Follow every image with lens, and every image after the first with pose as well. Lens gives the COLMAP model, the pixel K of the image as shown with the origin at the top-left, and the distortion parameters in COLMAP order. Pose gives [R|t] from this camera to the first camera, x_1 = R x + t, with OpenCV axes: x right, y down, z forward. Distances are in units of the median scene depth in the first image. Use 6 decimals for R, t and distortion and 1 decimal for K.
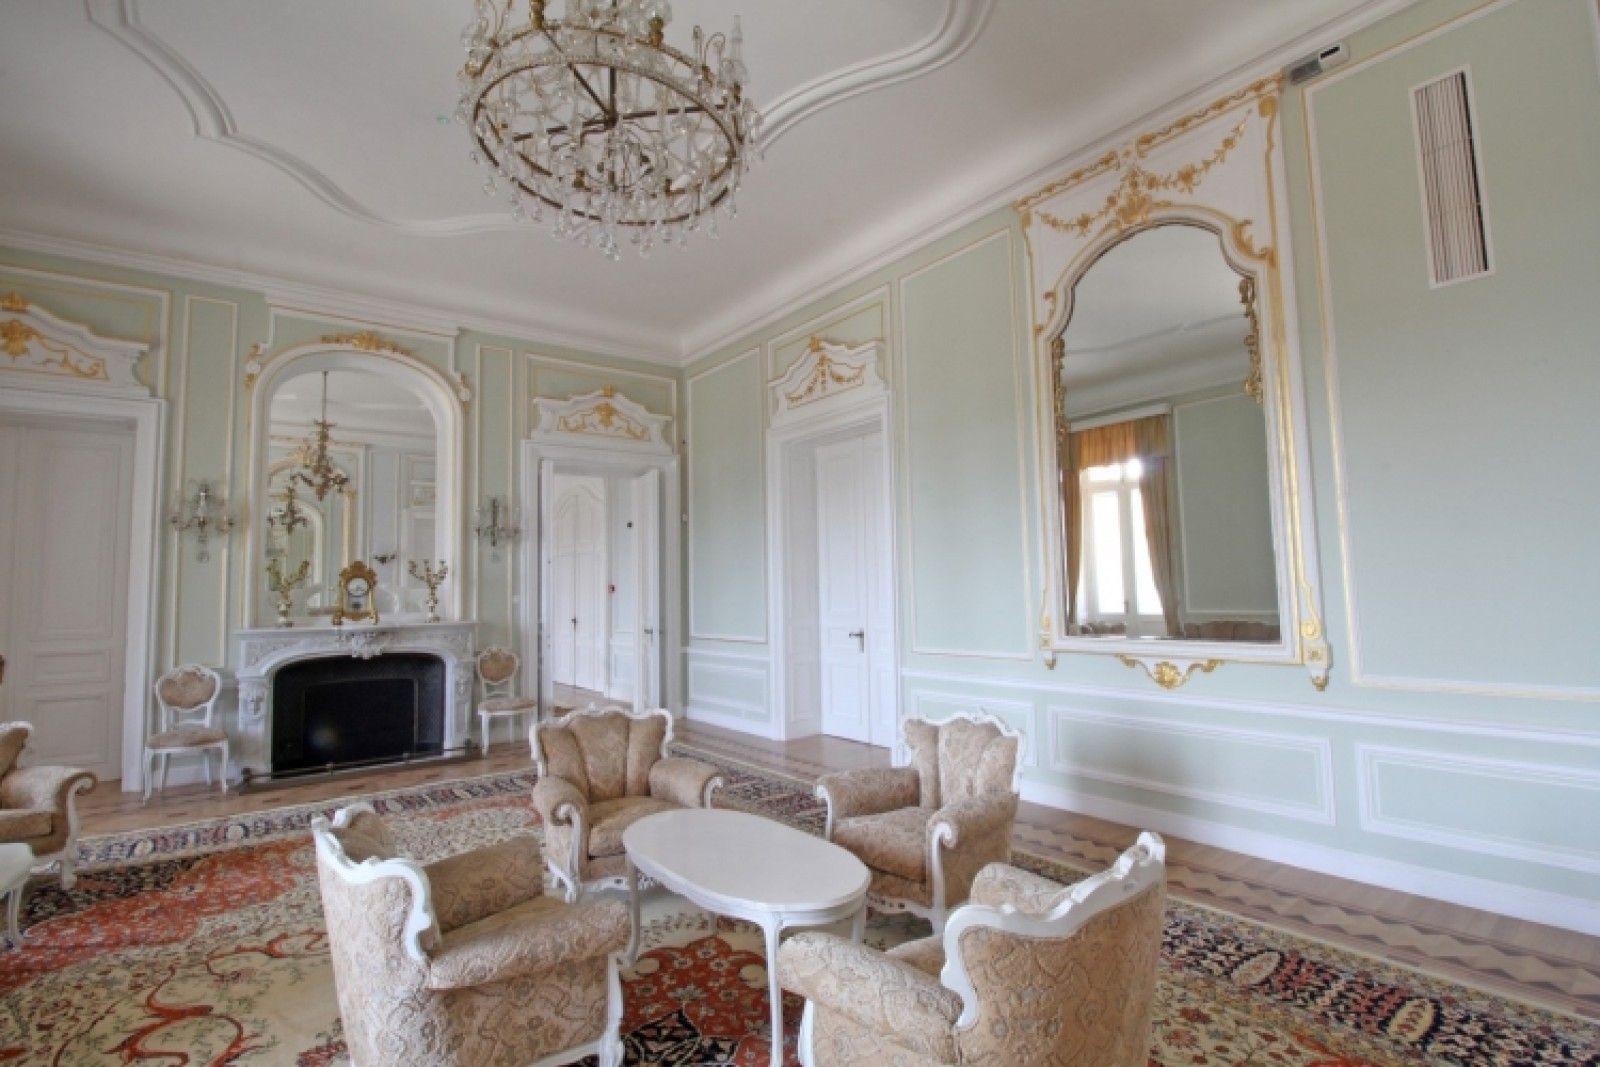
lens RADIAL K [[730.9, 0, 815.1], [0, 730.9, 535.3], [0, 0, 1]] dist [-0.023330, -0.003657]
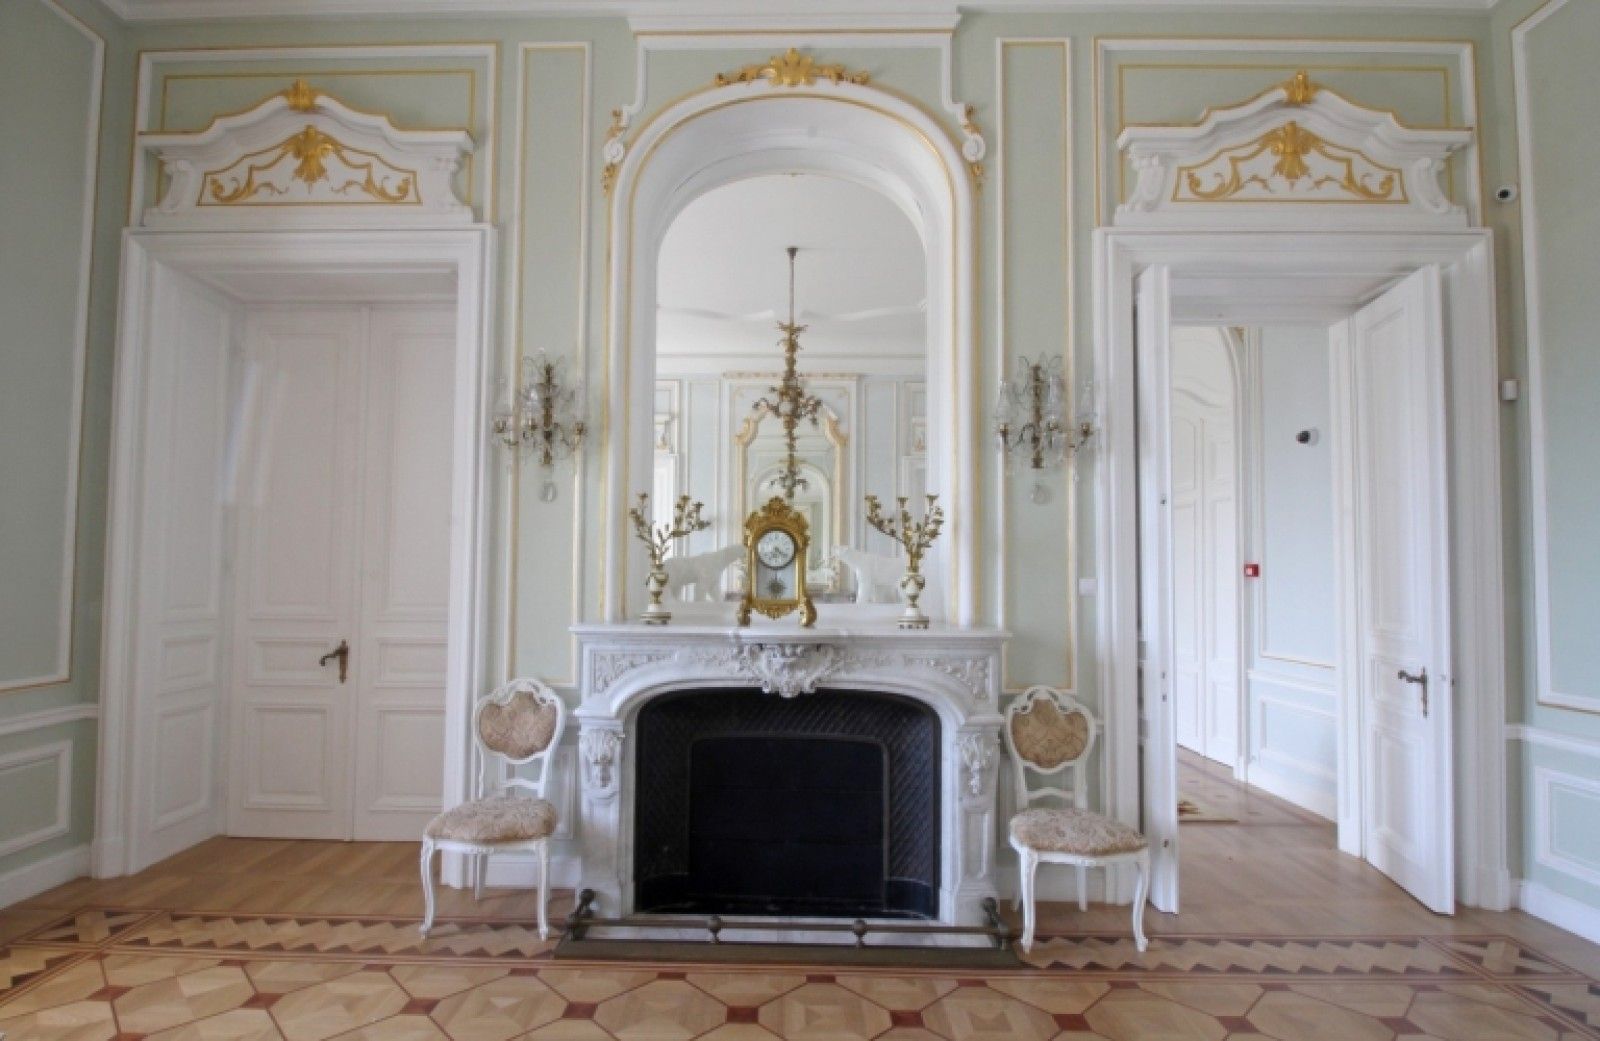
lens RADIAL K [[792.1, 0, 788.2], [0, 792.1, 532.8], [0, 0, 1]] dist [0.001538, -0.002442]
pose [[0.770762, -0.002595, -0.637118, -0.260975], [0.017282, 0.999709, 0.016836, 0.047835], [0.636889, -0.023987, 0.770583, 0.548084]]
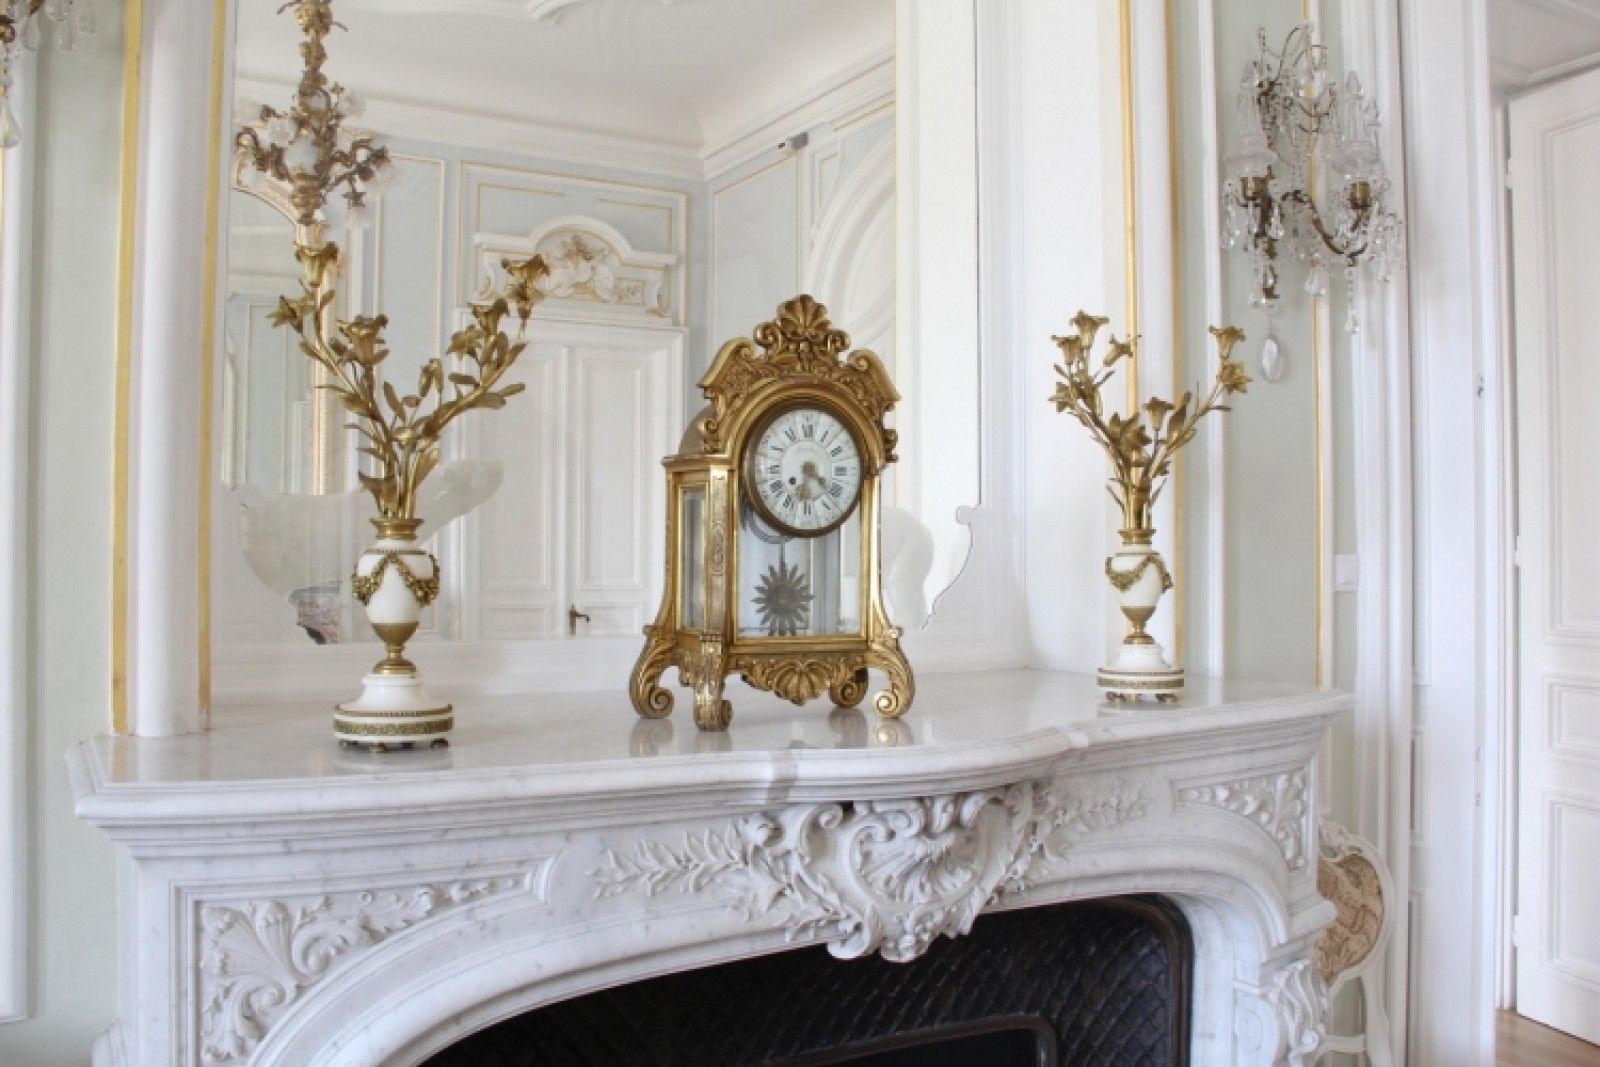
lens RADIAL K [[1310.4, 0, 794.6], [0, 1310.4, 524.0], [0, 0, 1]] dist [-0.129495, 0.002410]
pose [[0.989016, 0.021400, -0.146252, -0.556389], [-0.013460, 0.998392, 0.055063, 0.063266], [0.147195, -0.052490, 0.987714, 0.685263]]
